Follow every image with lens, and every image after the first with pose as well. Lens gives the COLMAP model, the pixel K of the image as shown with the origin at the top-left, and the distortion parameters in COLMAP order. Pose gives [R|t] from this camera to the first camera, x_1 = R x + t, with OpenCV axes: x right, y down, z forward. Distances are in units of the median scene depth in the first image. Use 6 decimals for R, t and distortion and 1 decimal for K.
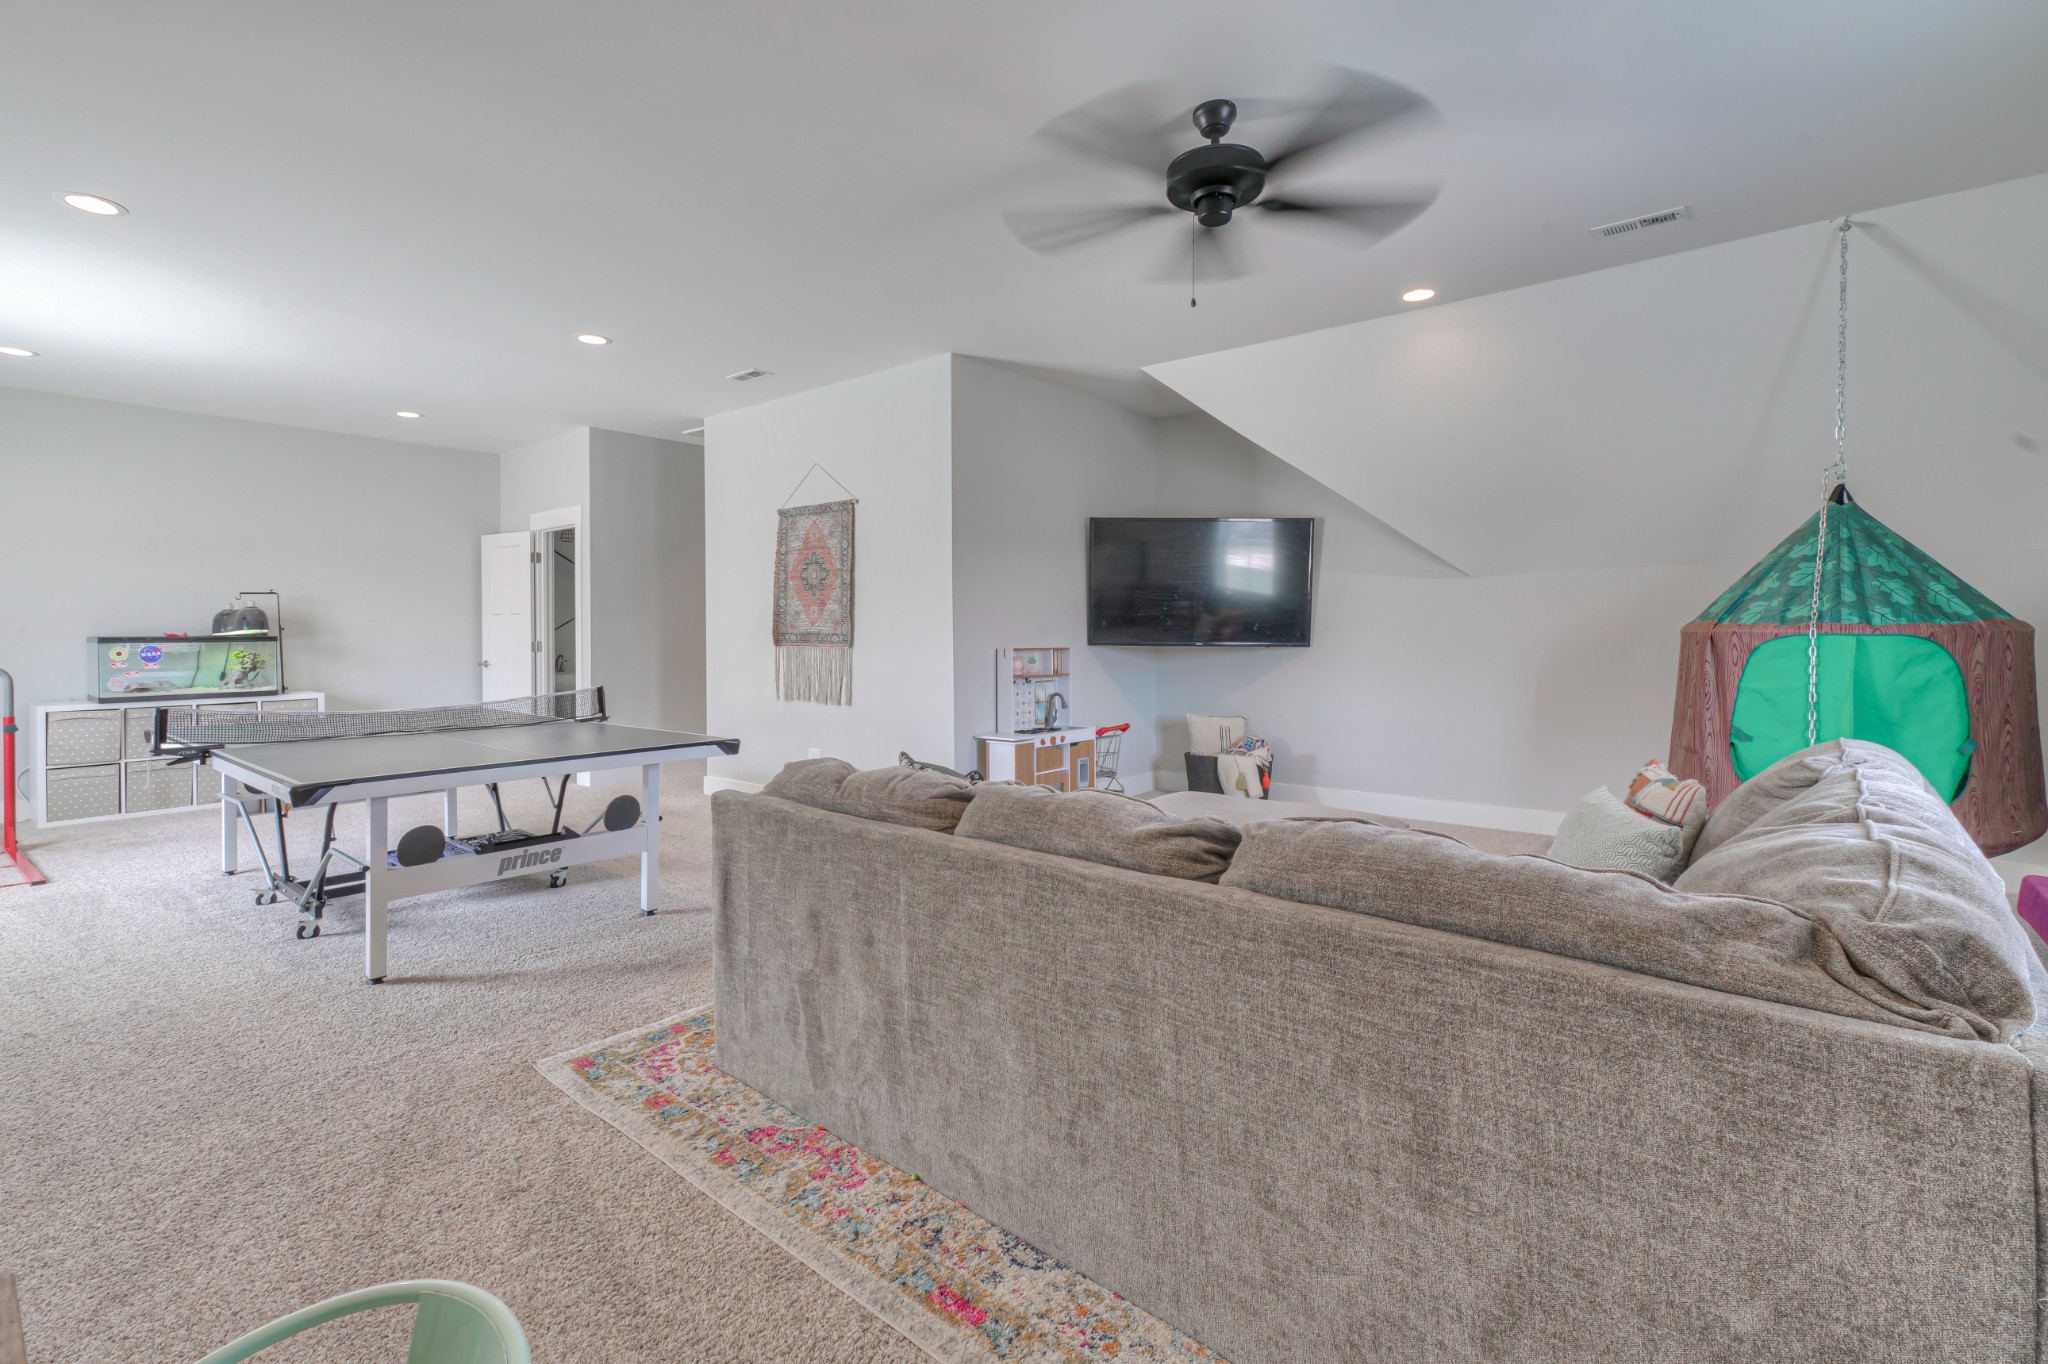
lens RADIAL K [[939.3, 0, 1022.2], [0, 939.3, 641.0], [0, 0, 1]] dist [0.020784, 0.000497]
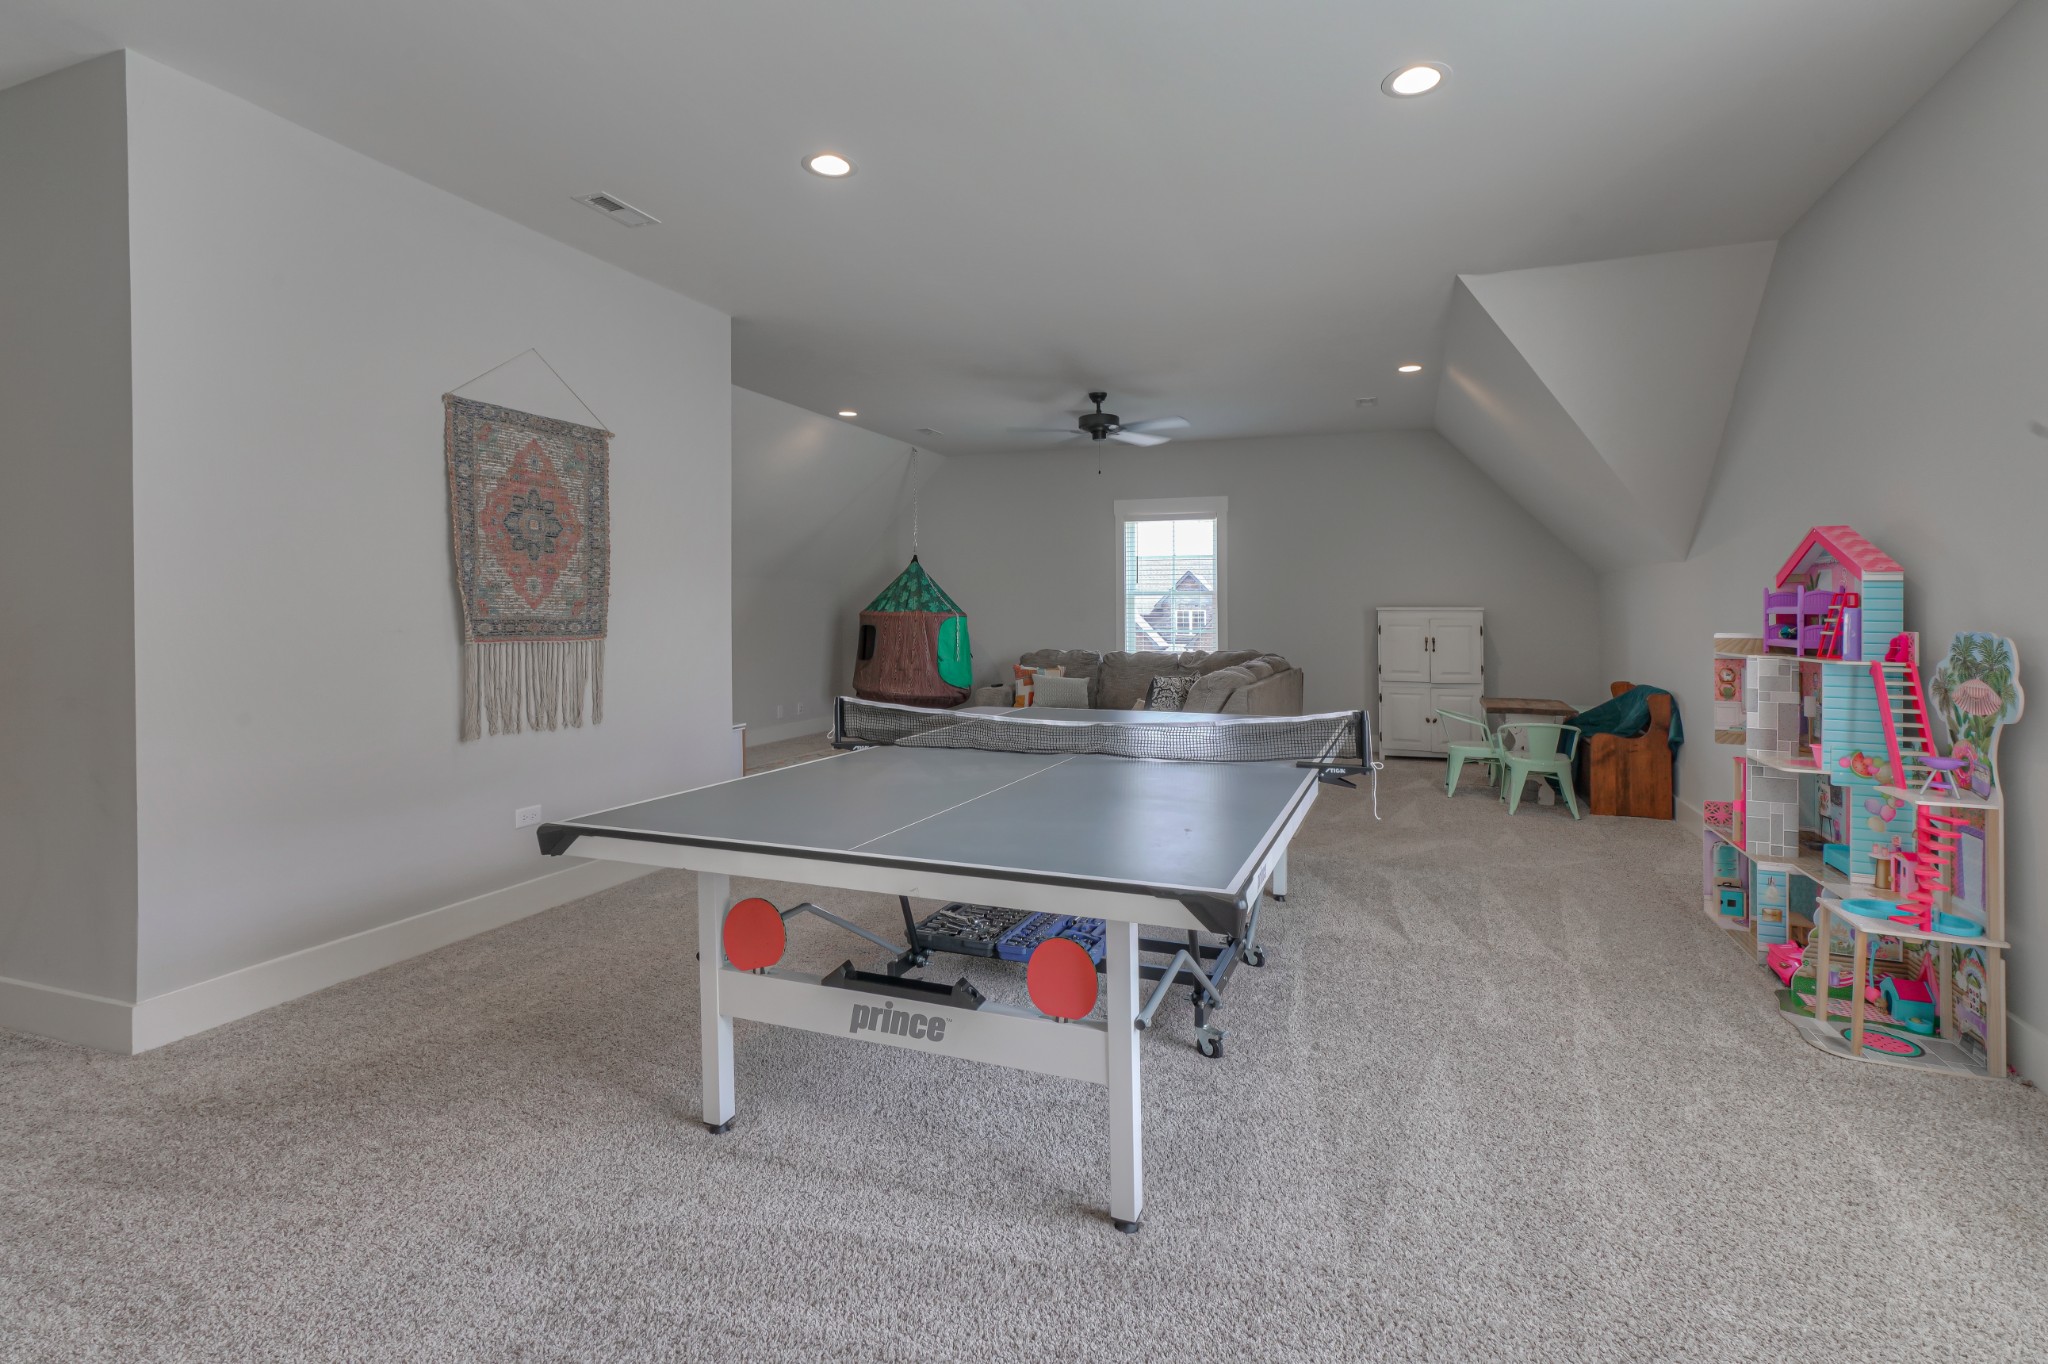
lens RADIAL K [[939.3, 0, 1022.2], [0, 939.3, 641.0], [0, 0, 1]] dist [0.020784, 0.000497]
pose [[-0.301351, -0.023647, 0.953220, -0.927154], [0.022435, 0.999240, 0.031881, -0.007046], [-0.953249, 0.030993, -0.300591, 0.890459]]
